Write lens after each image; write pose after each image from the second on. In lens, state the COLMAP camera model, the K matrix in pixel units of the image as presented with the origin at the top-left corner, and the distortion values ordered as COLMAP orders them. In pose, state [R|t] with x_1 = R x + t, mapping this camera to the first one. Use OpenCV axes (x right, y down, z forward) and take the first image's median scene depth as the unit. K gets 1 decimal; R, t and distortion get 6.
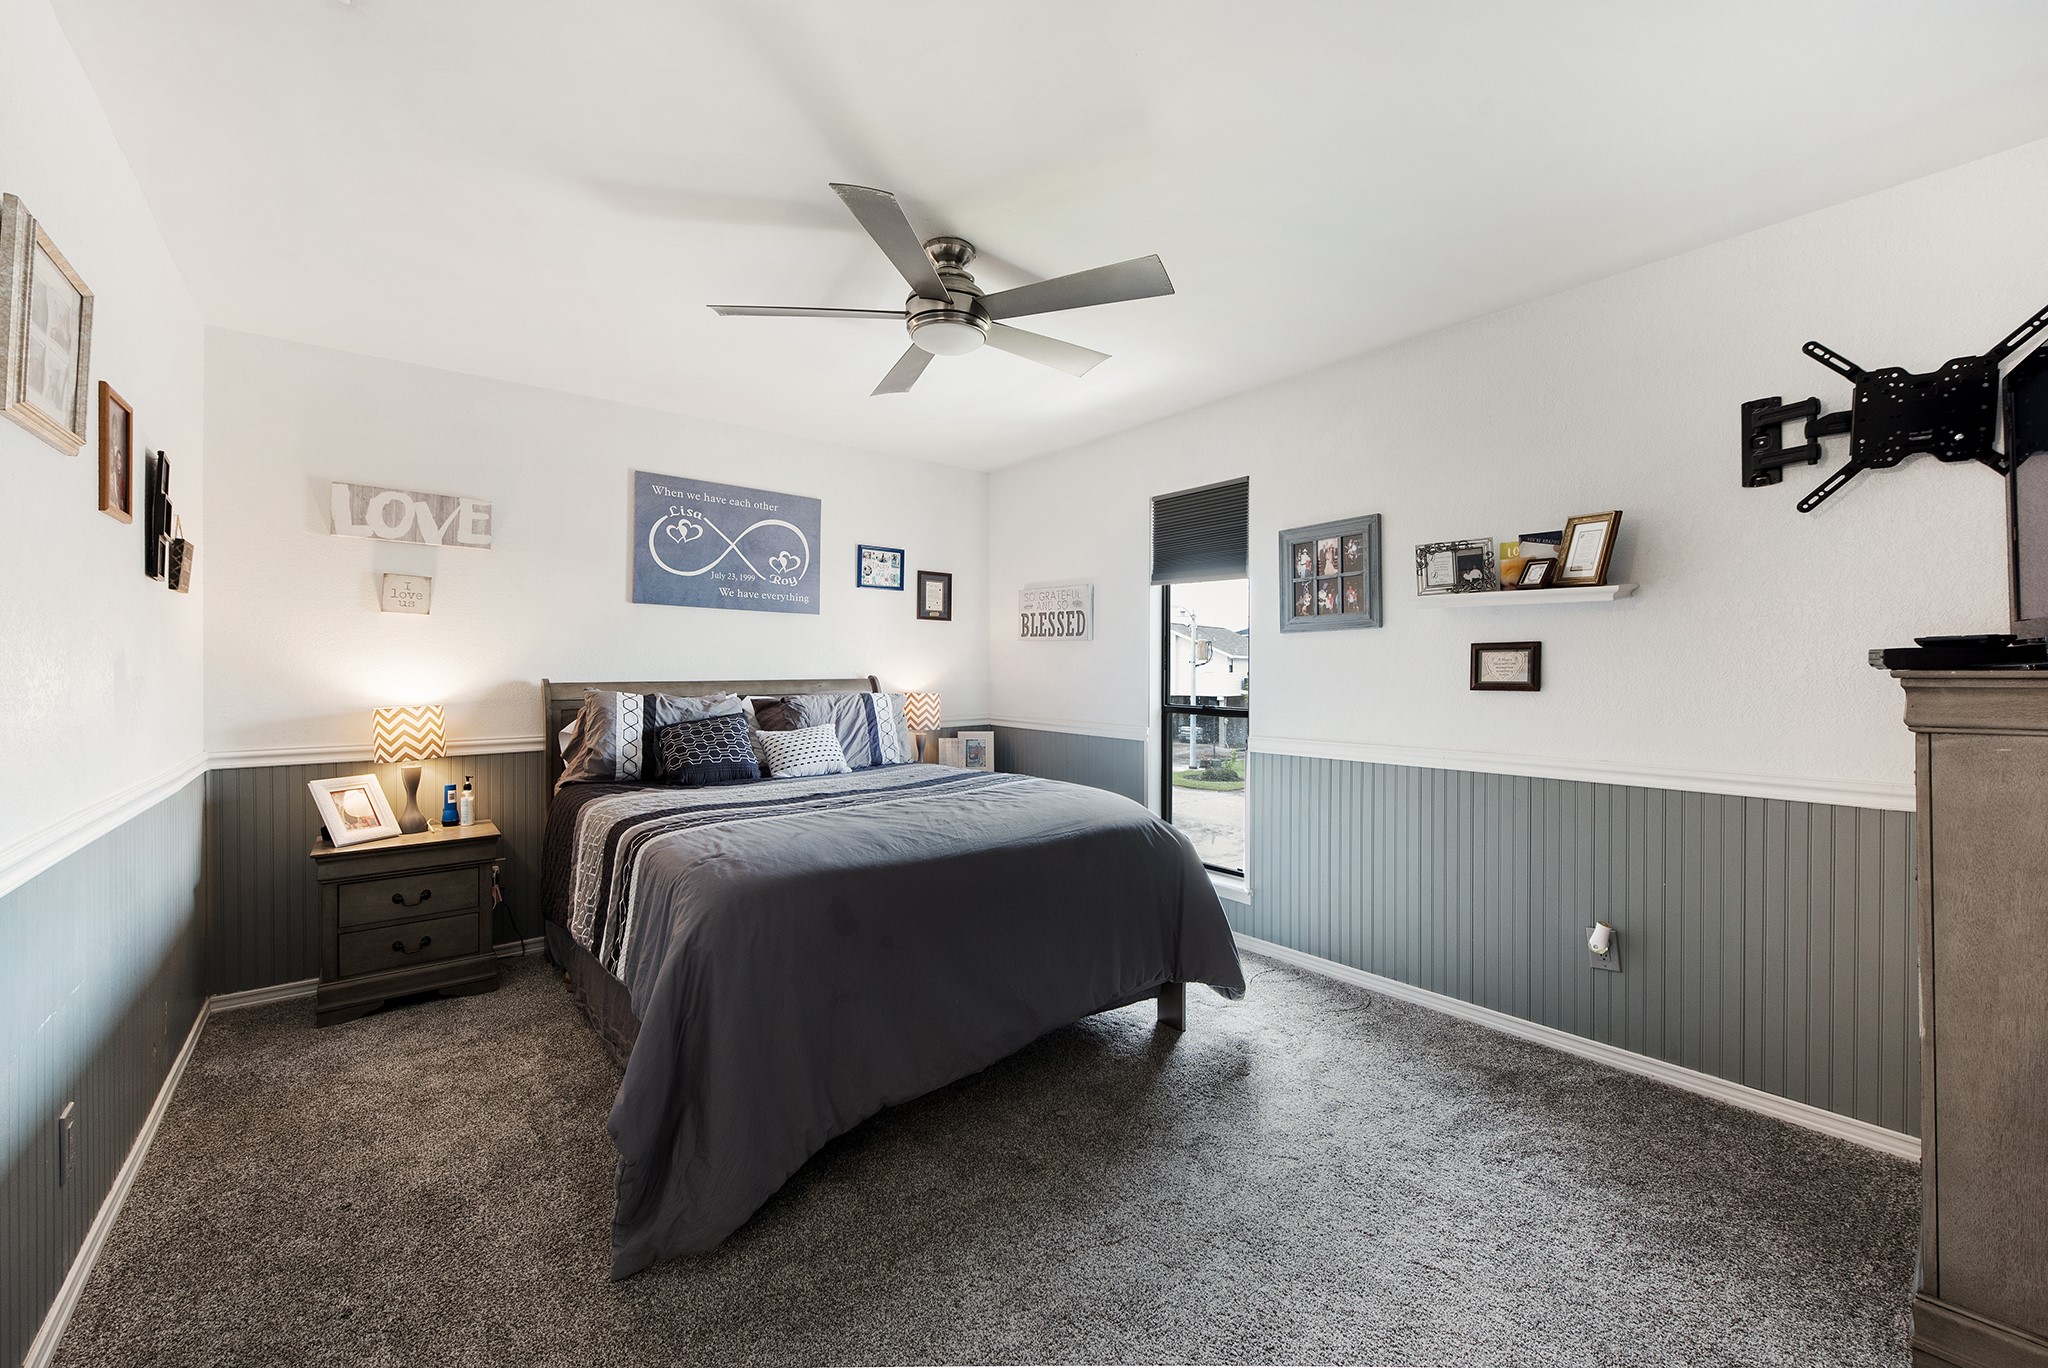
lens RADIAL K [[799.5, 0, 1022.0], [0, 799.5, 675.8], [0, 0, 1]] dist [0.000252, 0.000002]
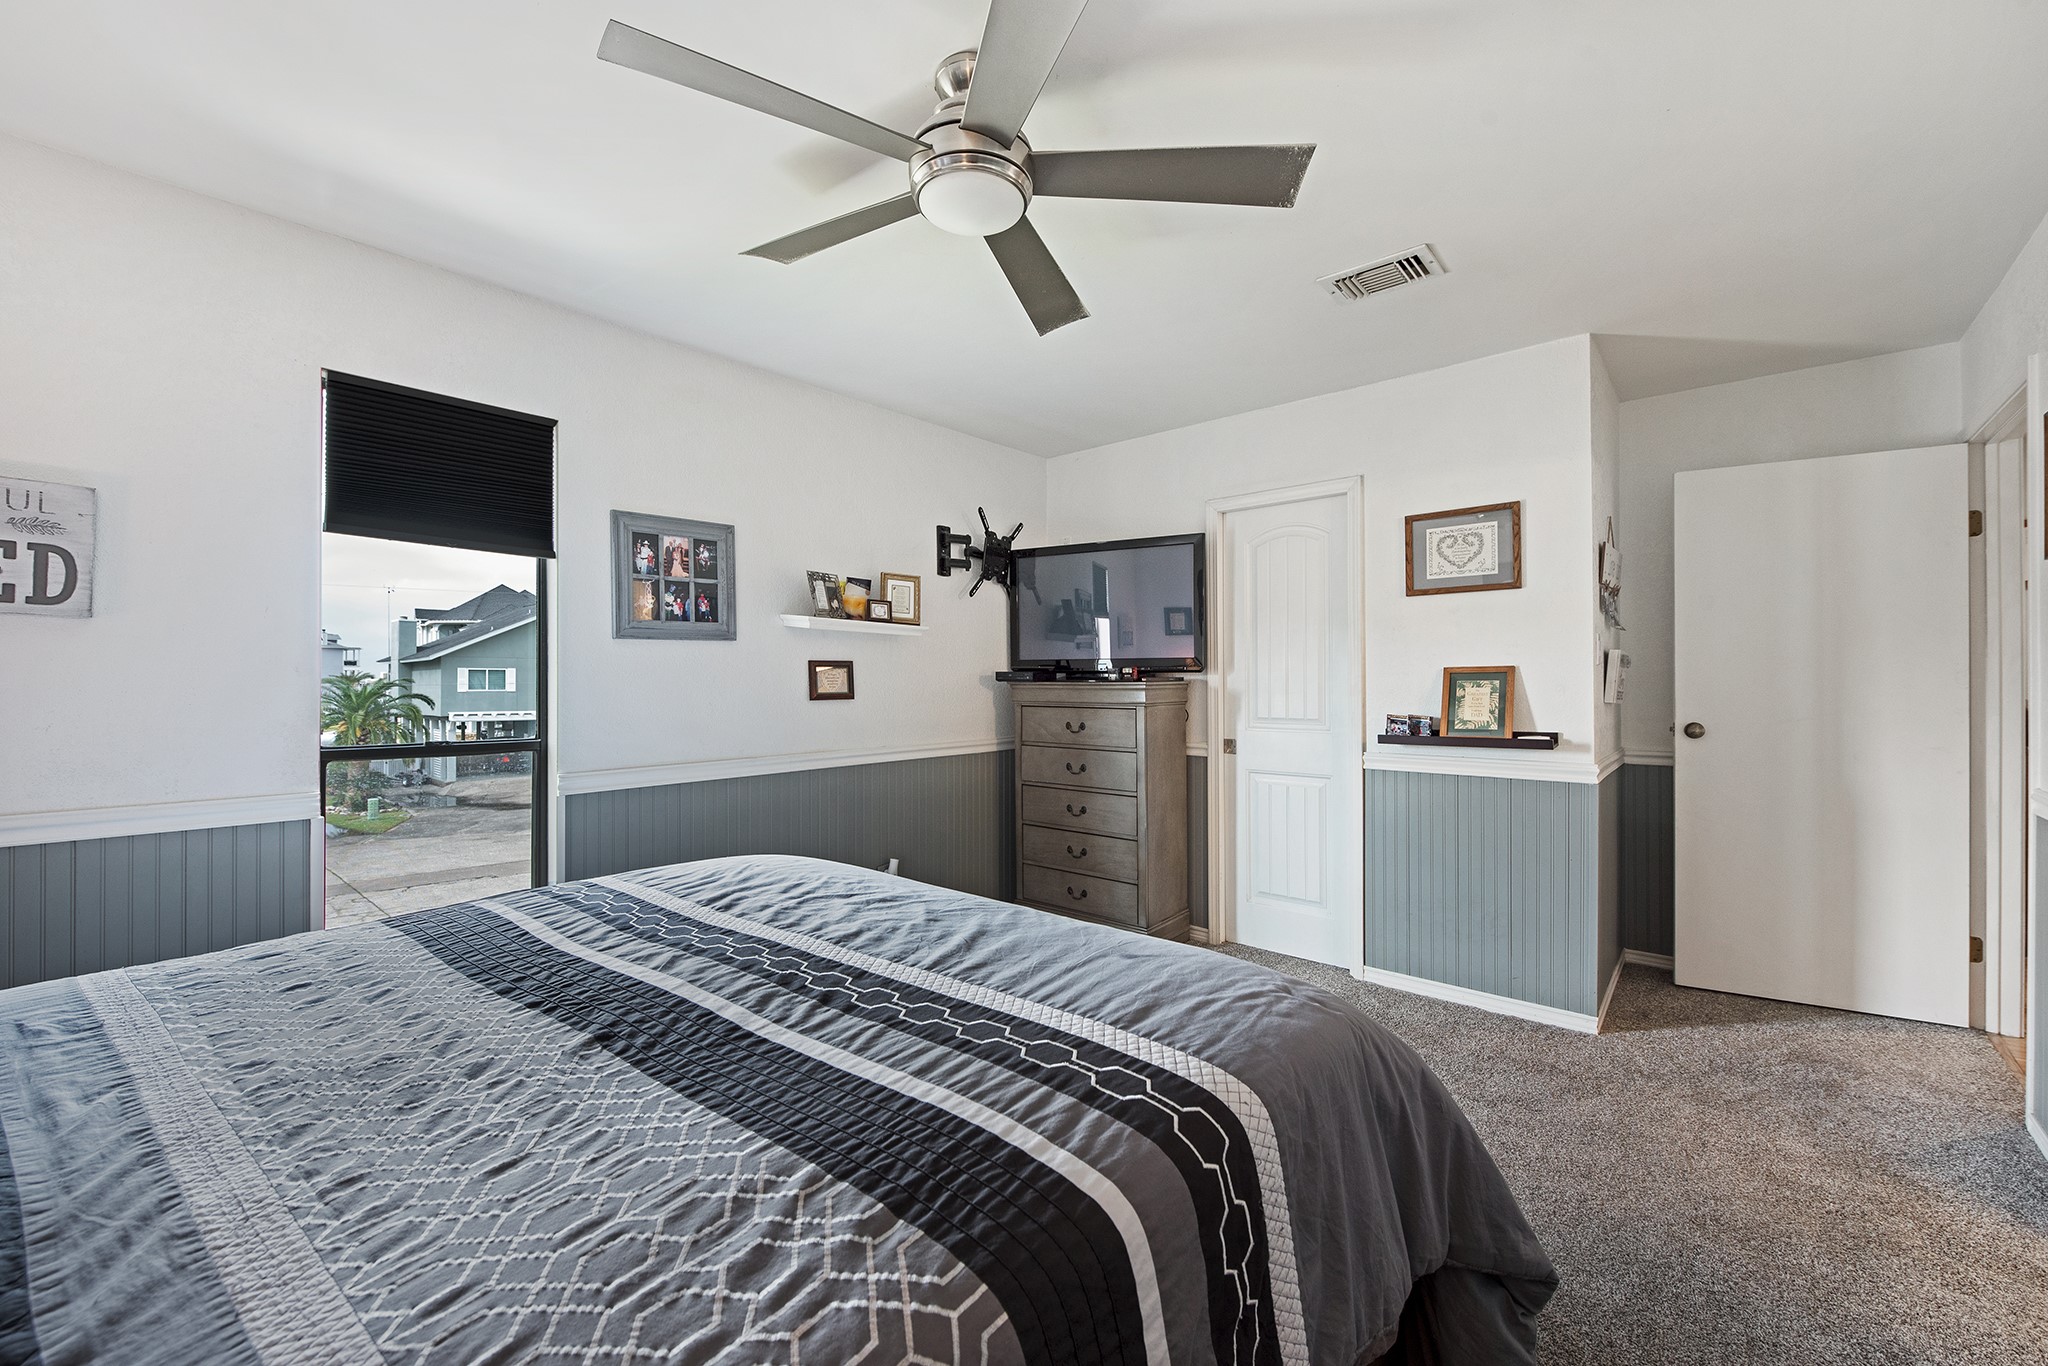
lens RADIAL K [[823.1, 0, 1024.0], [0, 823.1, 683.0], [0, 0, 1]] dist [-0.000127, -0.009858]
pose [[-0.174232, -0.000941, 0.984704, -0.616685], [0.010665, 0.999939, 0.002842, -0.007129], [-0.984647, 0.010997, -0.174211, 0.821793]]
